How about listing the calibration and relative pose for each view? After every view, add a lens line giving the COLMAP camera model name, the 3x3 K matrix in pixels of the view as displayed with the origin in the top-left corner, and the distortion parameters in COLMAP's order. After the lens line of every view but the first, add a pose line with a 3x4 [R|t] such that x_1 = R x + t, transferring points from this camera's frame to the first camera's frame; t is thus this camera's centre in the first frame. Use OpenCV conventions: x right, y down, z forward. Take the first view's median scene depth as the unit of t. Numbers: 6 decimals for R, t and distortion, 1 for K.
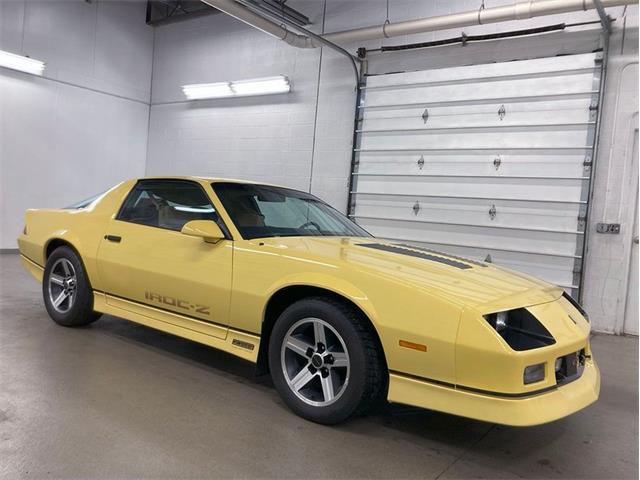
lens RADIAL K [[531.4, 0, 320.0], [0, 531.4, 240.0], [0, 0, 1]] dist [0.075507, -0.195747]
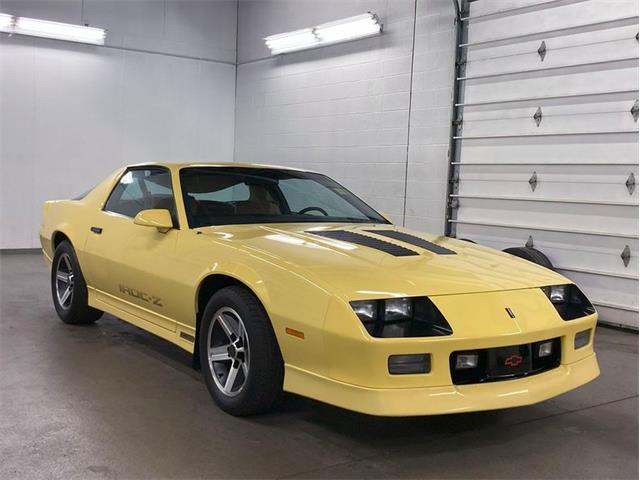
lens RADIAL K [[811.0, 0, 256.8], [0, 811.0, 239.4], [0, 0, 1]] dist [0.194879, -0.672452]
pose [[0.919754, -0.018440, -0.392062, 0.283179], [0.019178, 0.999814, -0.002036, 0.012691], [0.392027, -0.005646, 0.919936, -0.155516]]
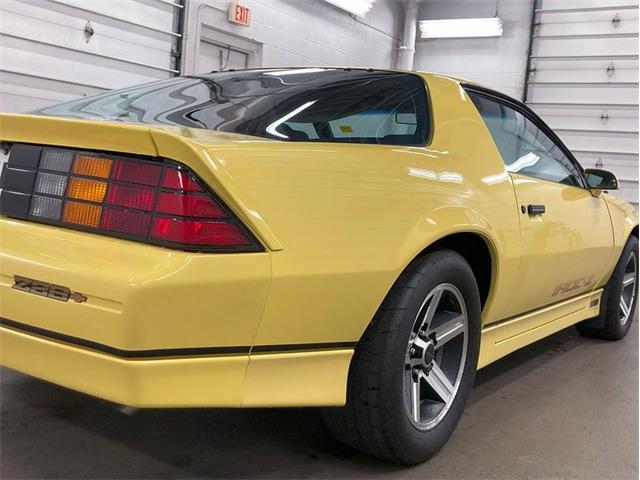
lens RADIAL K [[728.0, 0, 320.0], [0, 728.0, 240.0], [0, 0, 1]] dist [0.005994, 0.003897]
pose [[-0.053406, -0.173834, 0.983326, -0.625346], [-0.038787, 0.984349, 0.171908, -0.051379], [-0.997819, -0.028959, -0.059313, 0.718812]]
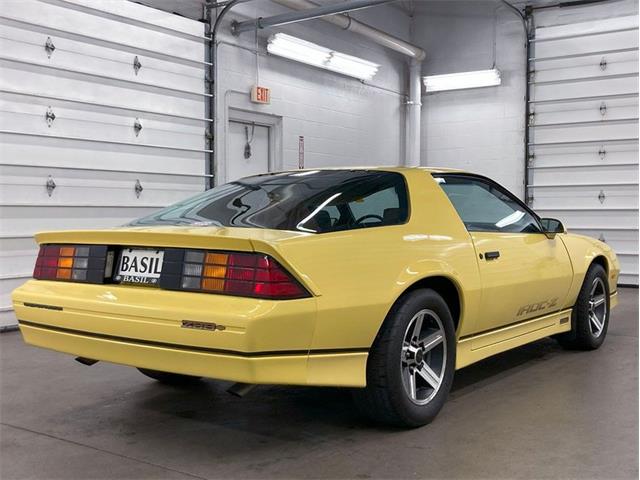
lens RADIAL K [[771.6, 0, 320.0], [0, 771.6, 240.0], [0, 0, 1]] dist [0.152344, -0.592595]
pose [[-0.029692, -0.109739, 0.993517, -0.836407], [0.045634, 0.992770, 0.111021, -0.089290], [-0.998517, 0.048635, -0.024470, 0.727255]]
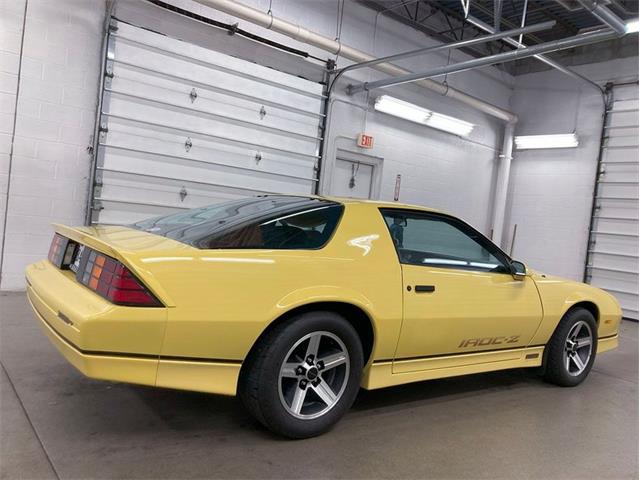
lens RADIAL K [[534.2, 0, 320.0], [0, 534.2, 240.0], [0, 0, 1]] dist [0.006697, -0.000244]
pose [[0.264148, -0.084168, 0.960803, -0.688890], [-0.040032, 0.994370, 0.098114, -0.084917], [-0.963651, -0.064379, 0.259292, 0.550629]]
